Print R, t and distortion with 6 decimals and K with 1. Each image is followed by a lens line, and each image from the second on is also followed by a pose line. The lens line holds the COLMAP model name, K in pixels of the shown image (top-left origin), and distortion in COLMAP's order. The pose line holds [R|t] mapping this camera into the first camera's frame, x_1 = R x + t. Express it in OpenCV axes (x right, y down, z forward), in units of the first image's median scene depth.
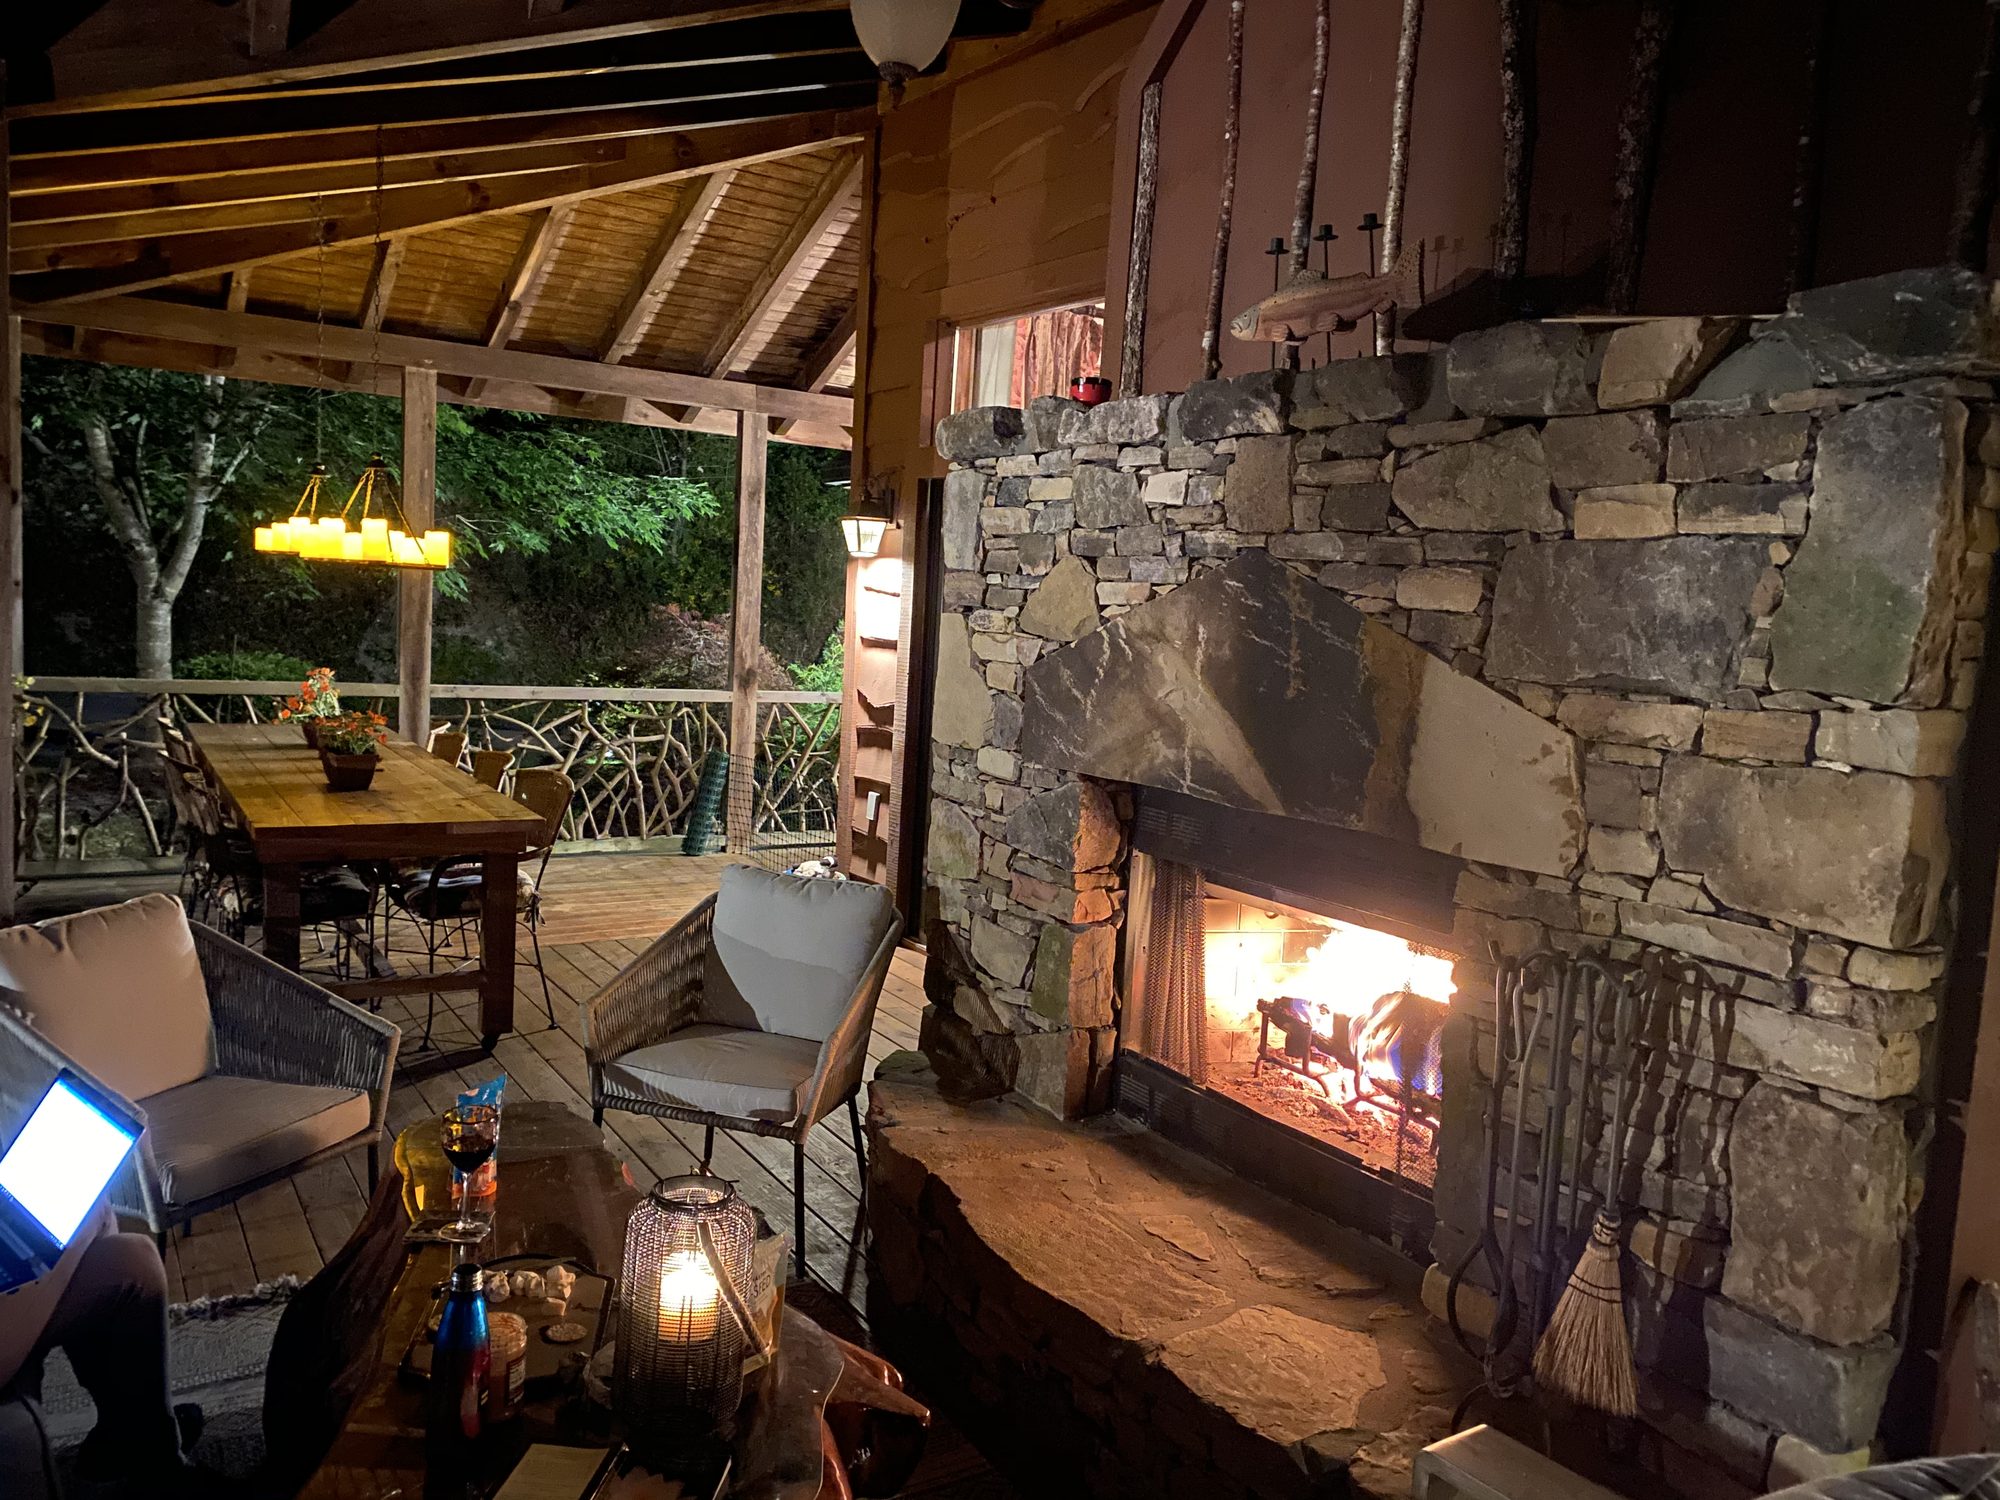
lens RADIAL K [[1512.6, 0, 1000.0], [0, 1512.6, 750.0], [0, 0, 1]] dist [0.088125, -0.115889]
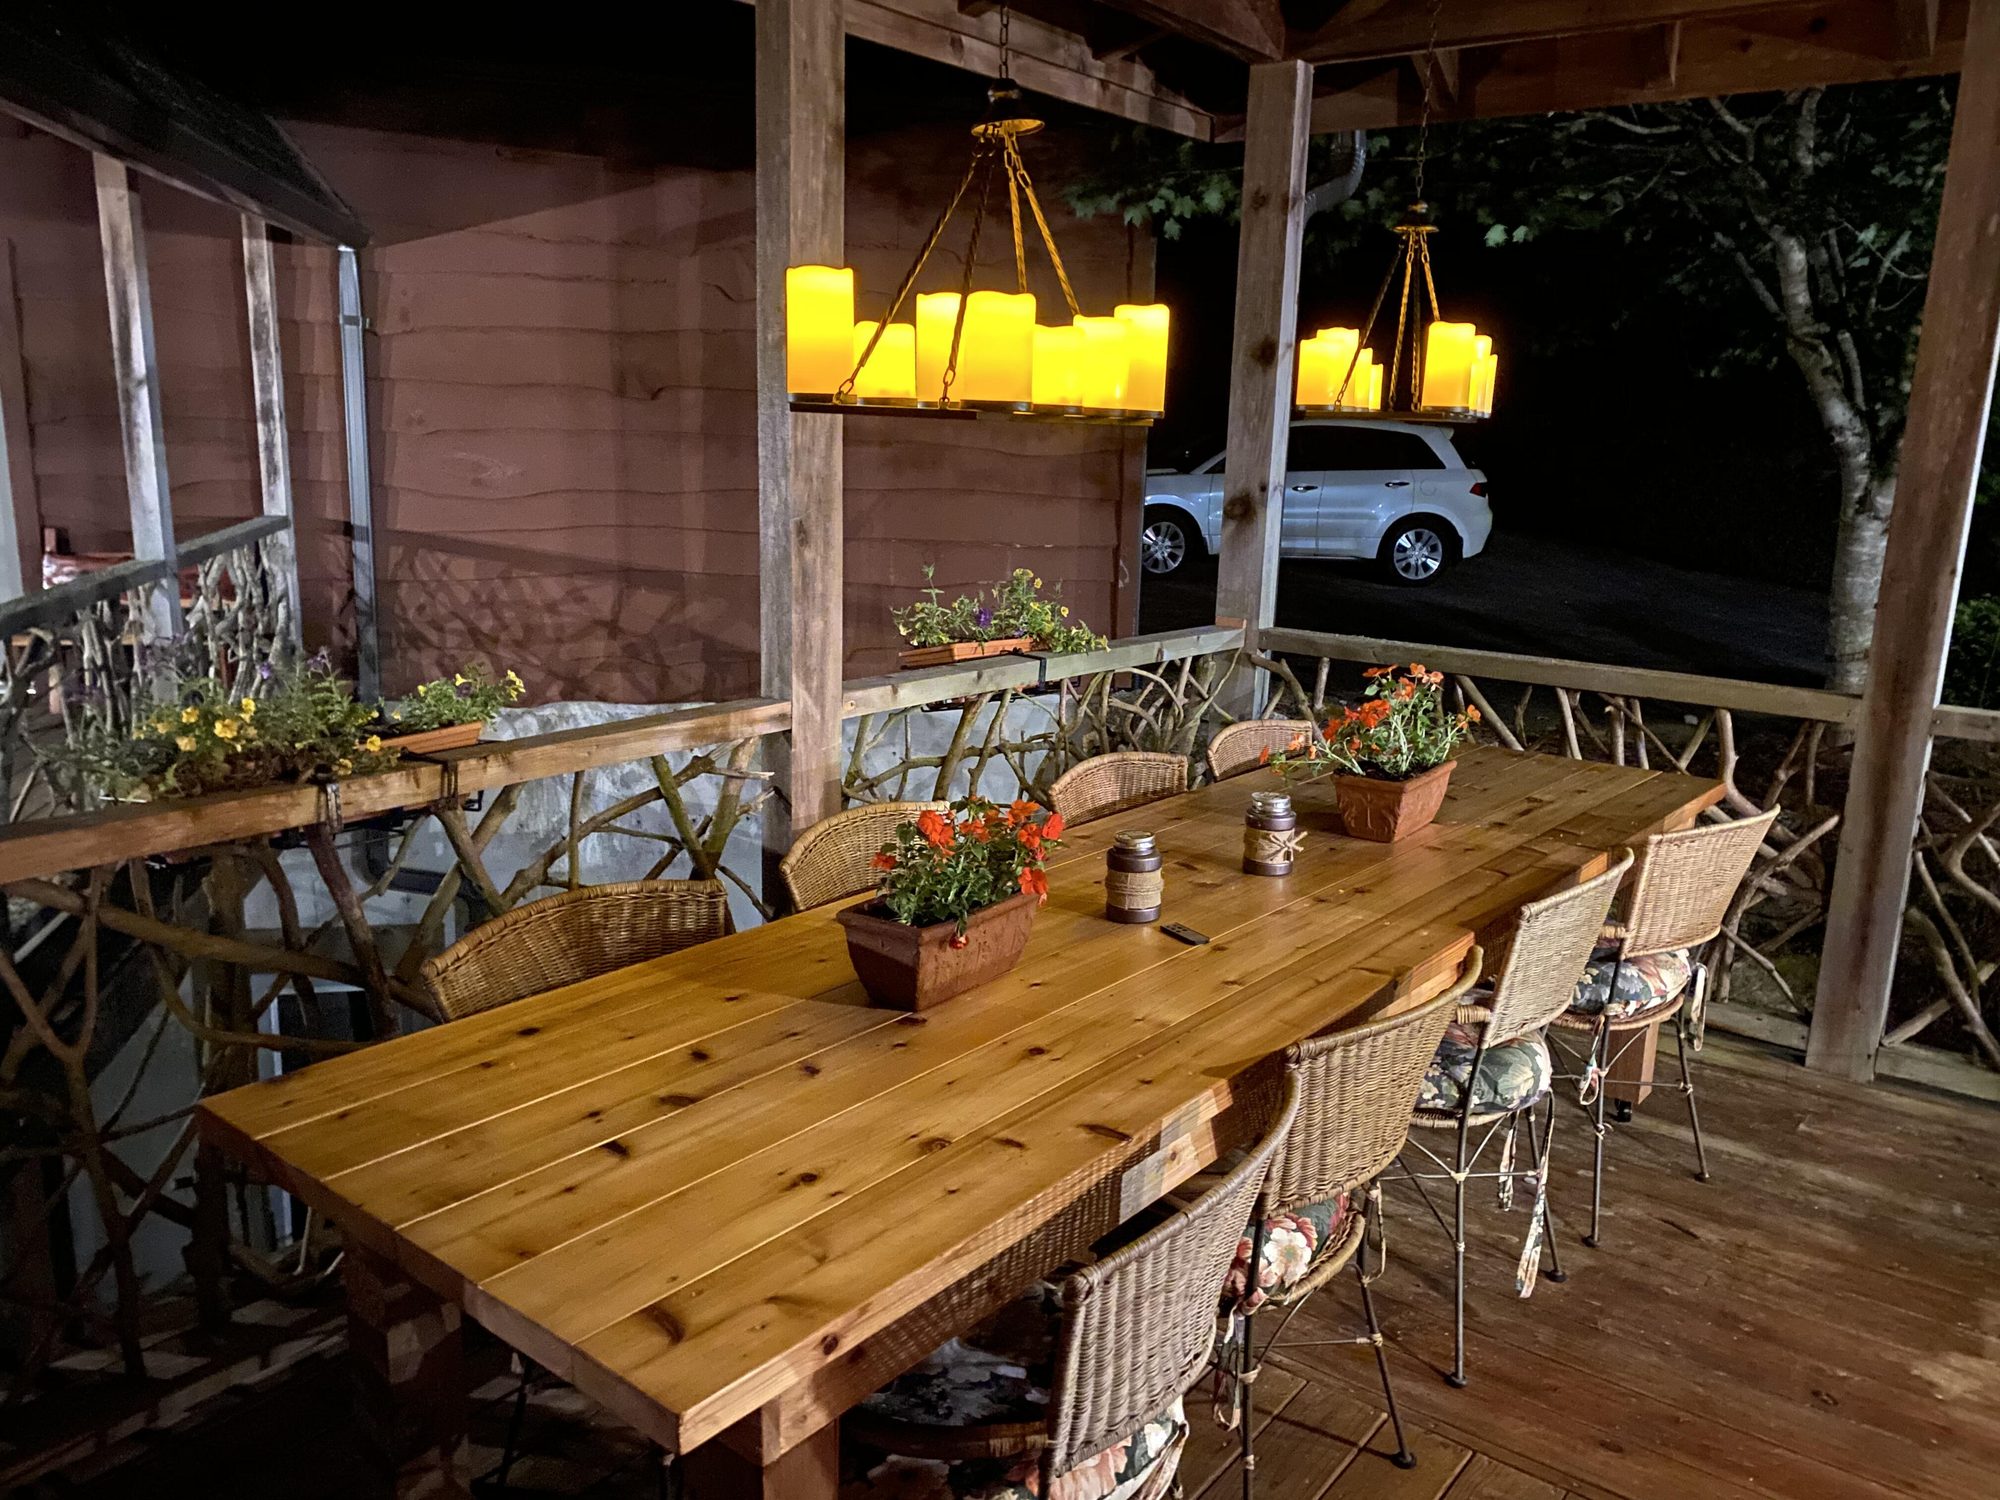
lens RADIAL K [[1512.6, 0, 1000.0], [0, 1512.6, 750.0], [0, 0, 1]] dist [0.088125, -0.115889]
pose [[0.341309, 0.151612, -0.927643, -0.031313], [-0.102573, 0.987020, 0.123577, -0.041126], [0.934338, 0.052973, 0.352430, 0.418663]]
